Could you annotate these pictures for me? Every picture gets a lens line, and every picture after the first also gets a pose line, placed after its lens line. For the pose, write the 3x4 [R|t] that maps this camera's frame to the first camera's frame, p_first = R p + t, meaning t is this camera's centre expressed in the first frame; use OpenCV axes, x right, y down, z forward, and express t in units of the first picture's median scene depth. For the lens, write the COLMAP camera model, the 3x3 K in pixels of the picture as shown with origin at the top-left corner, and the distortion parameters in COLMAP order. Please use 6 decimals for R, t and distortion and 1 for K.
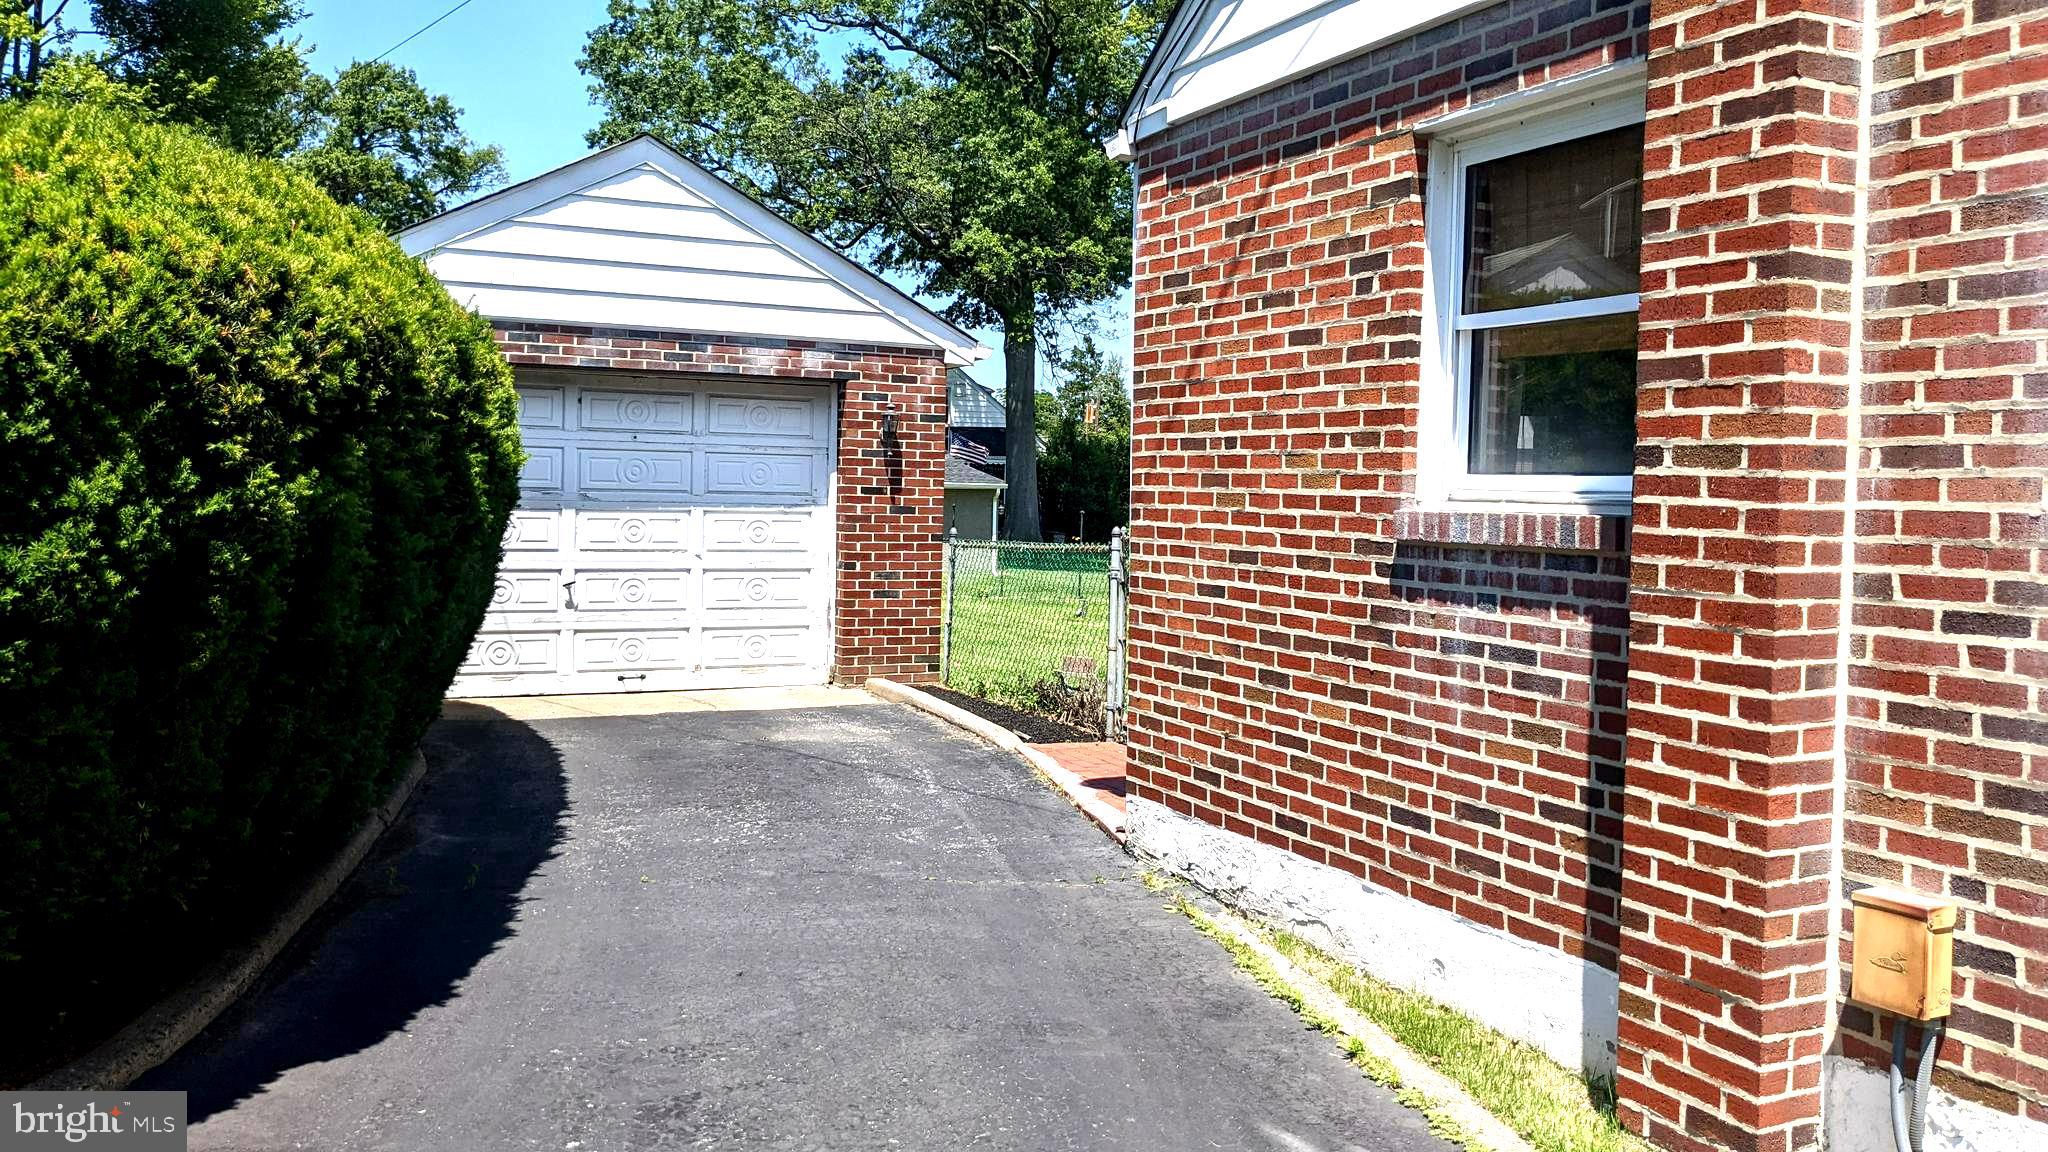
lens RADIAL K [[1619.6, 0, 1026.8], [0, 1619.6, 572.2], [0, 0, 1]] dist [0.052505, -0.067410]
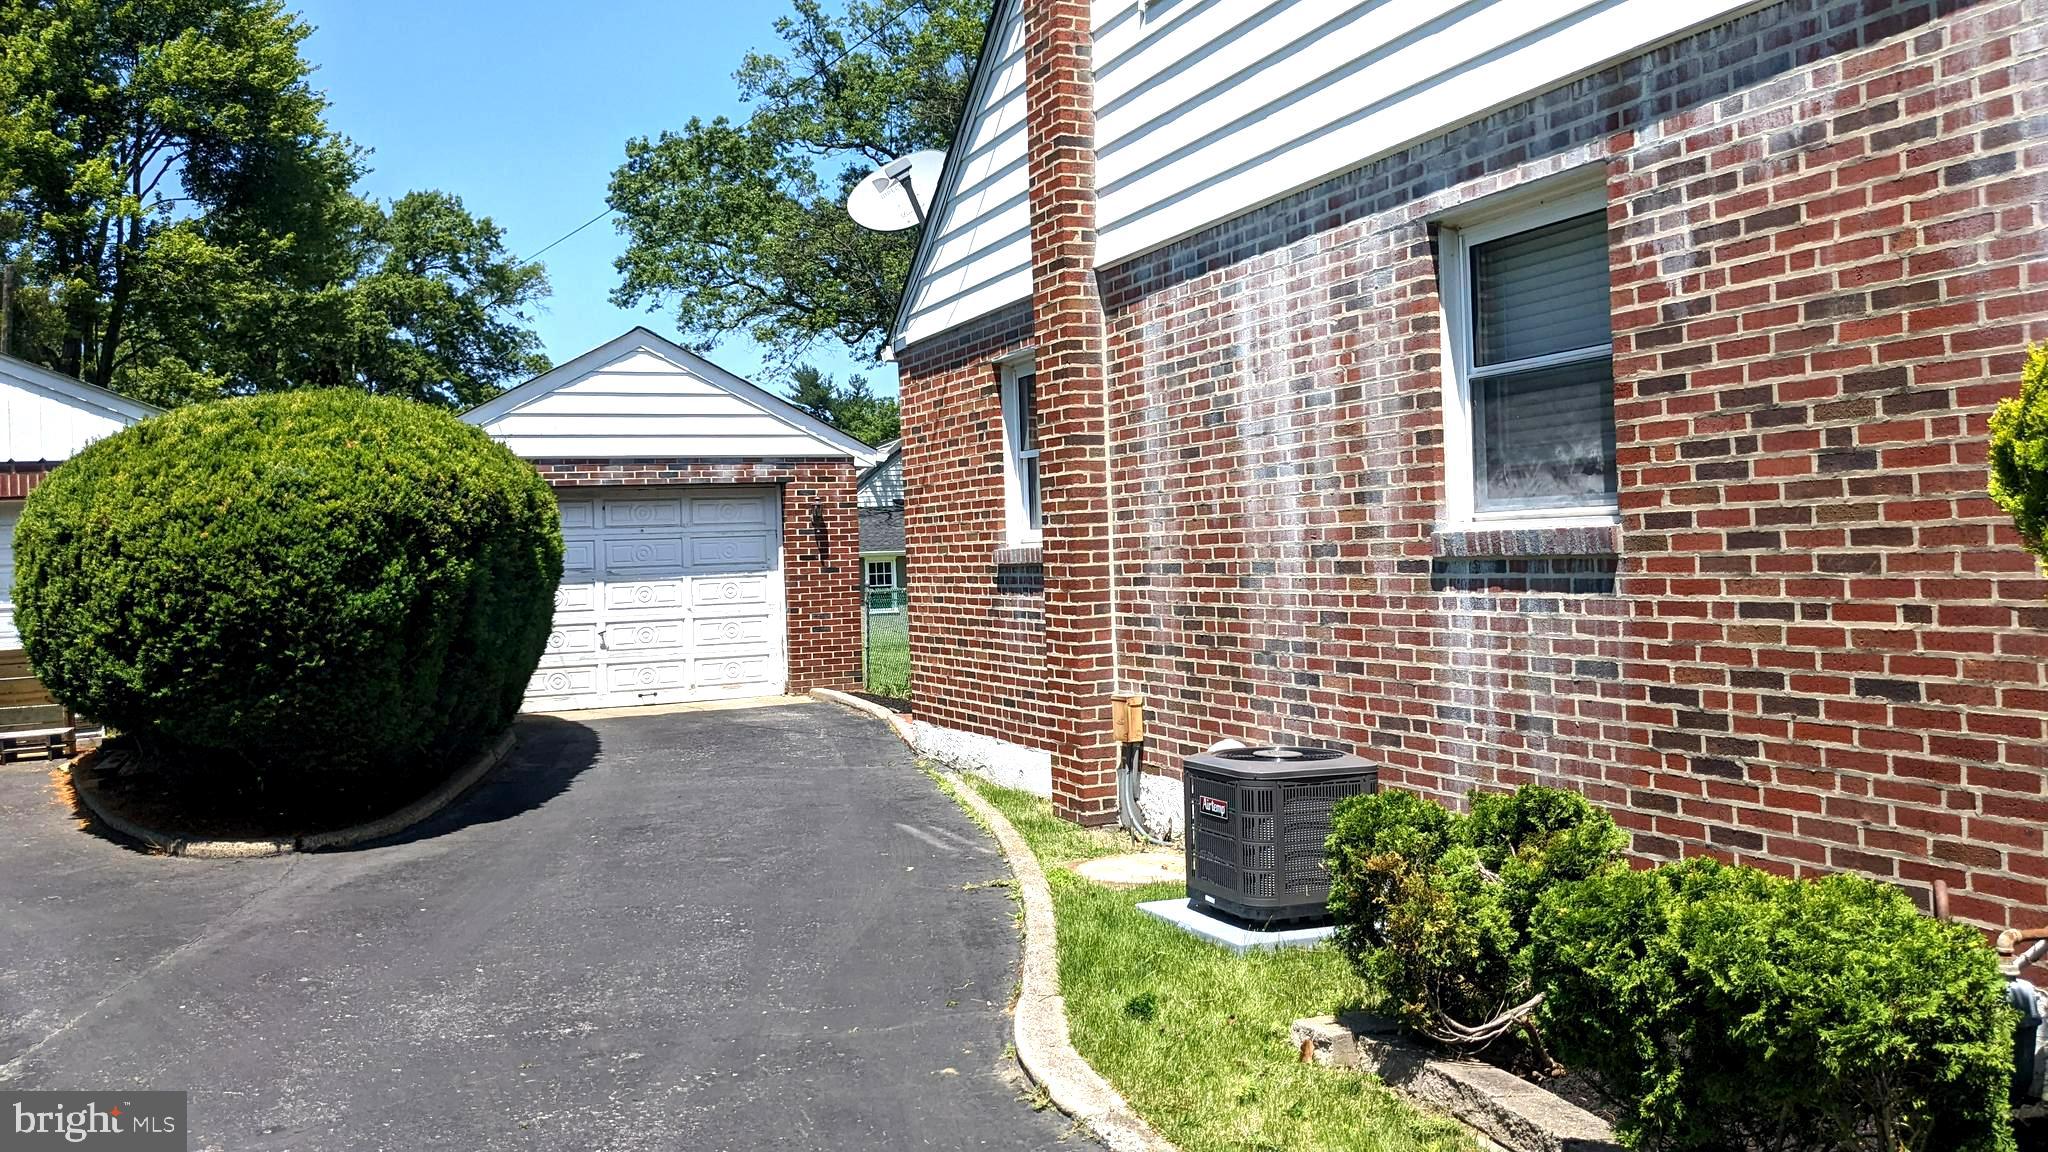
lens RADIAL K [[1619.6, 0, 1005.0], [0, 1619.6, 574.8], [0, 0, 1]] dist [0.052505, -0.067410]
pose [[0.997490, -0.056409, -0.042789, 0.257763], [0.054753, 0.997741, -0.038920, 0.056636], [0.044888, 0.036479, 0.998326, -0.788660]]
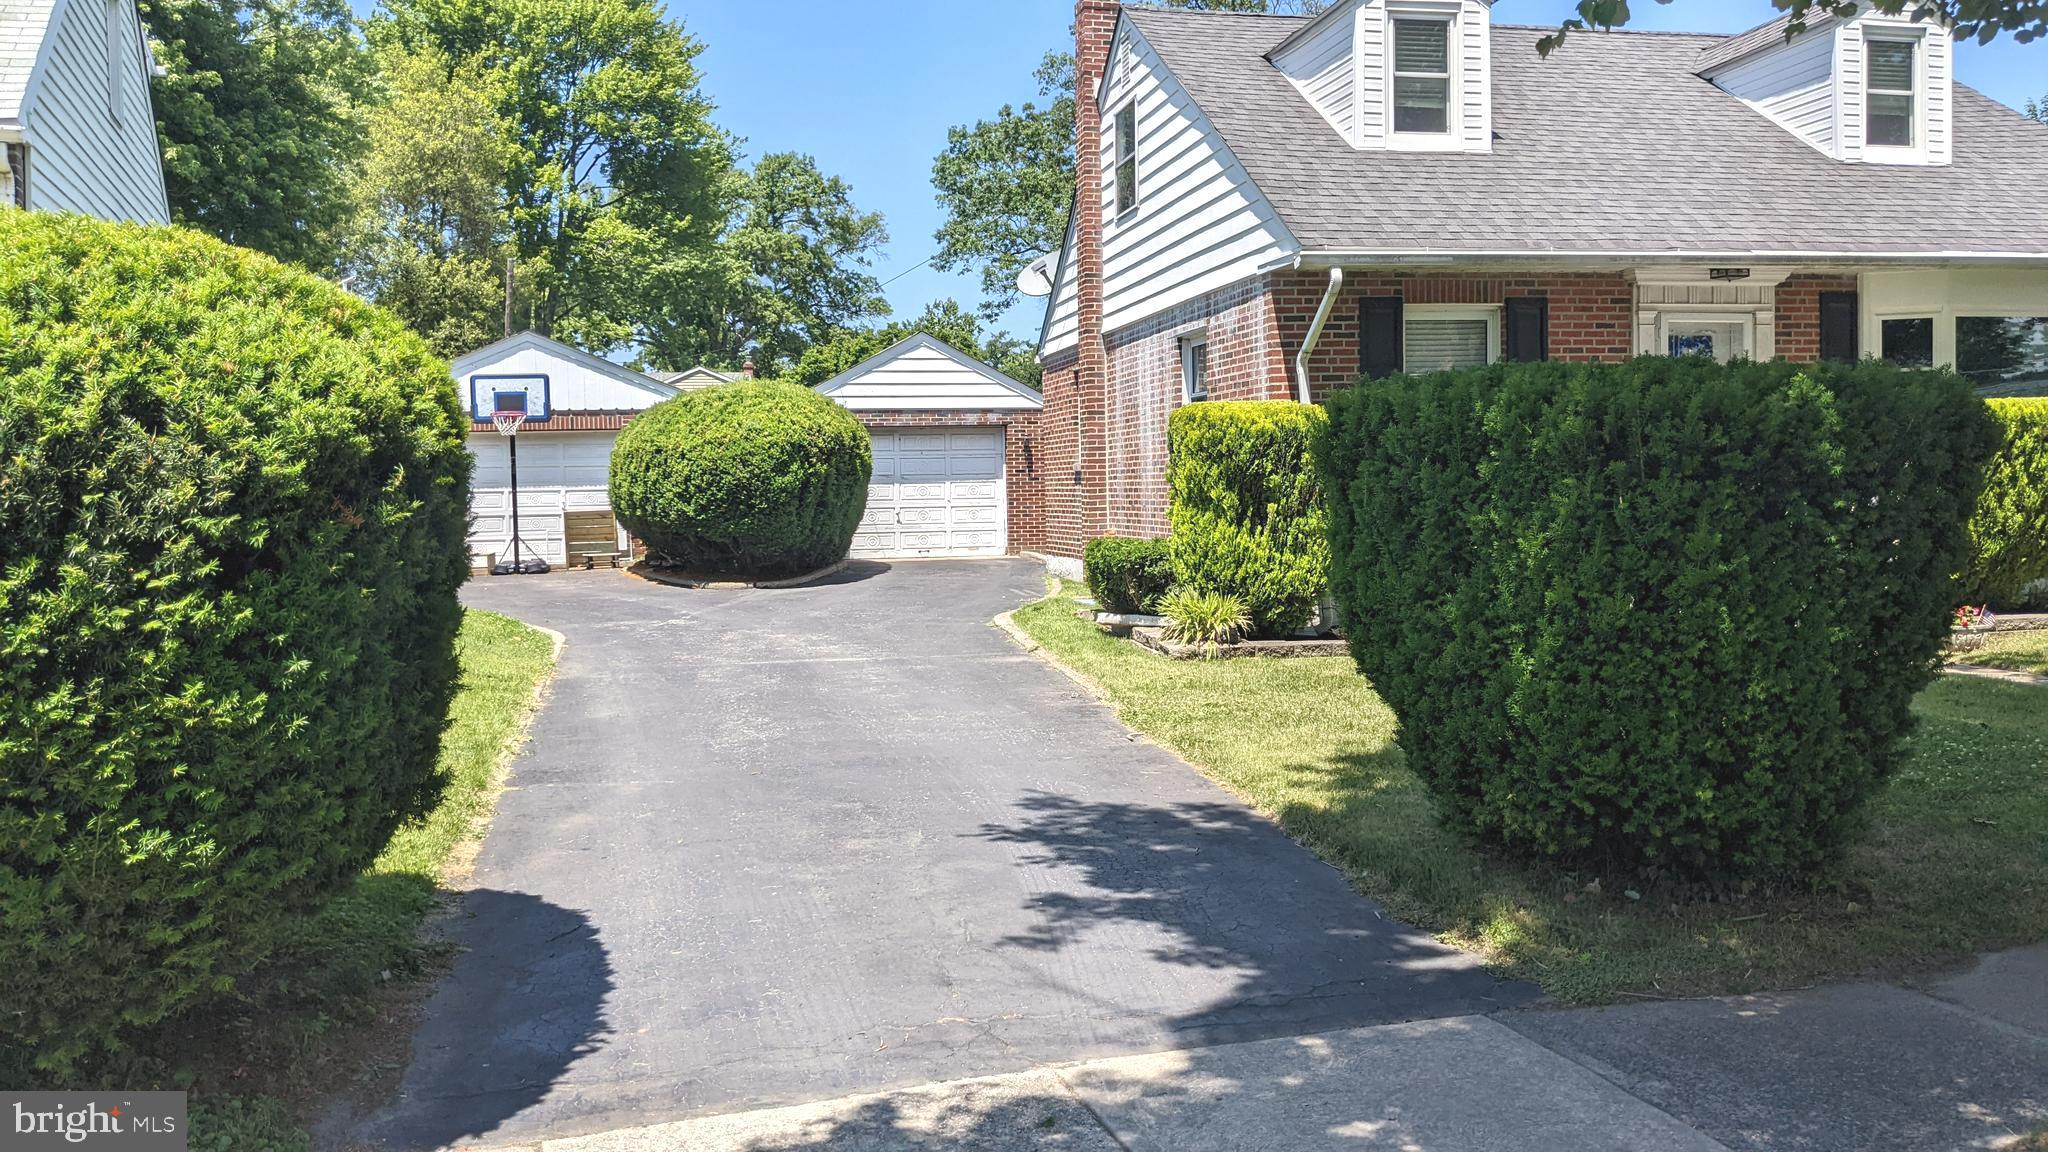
lens RADIAL K [[1619.6, 0, 1024.8], [0, 1619.6, 587.3], [0, 0, 1]] dist [0.052505, -0.067410]
pose [[0.972494, -0.025576, -0.231519, 0.828027], [0.027432, 0.999612, 0.004799, 0.197651], [0.231306, -0.011018, 0.972819, -2.362808]]
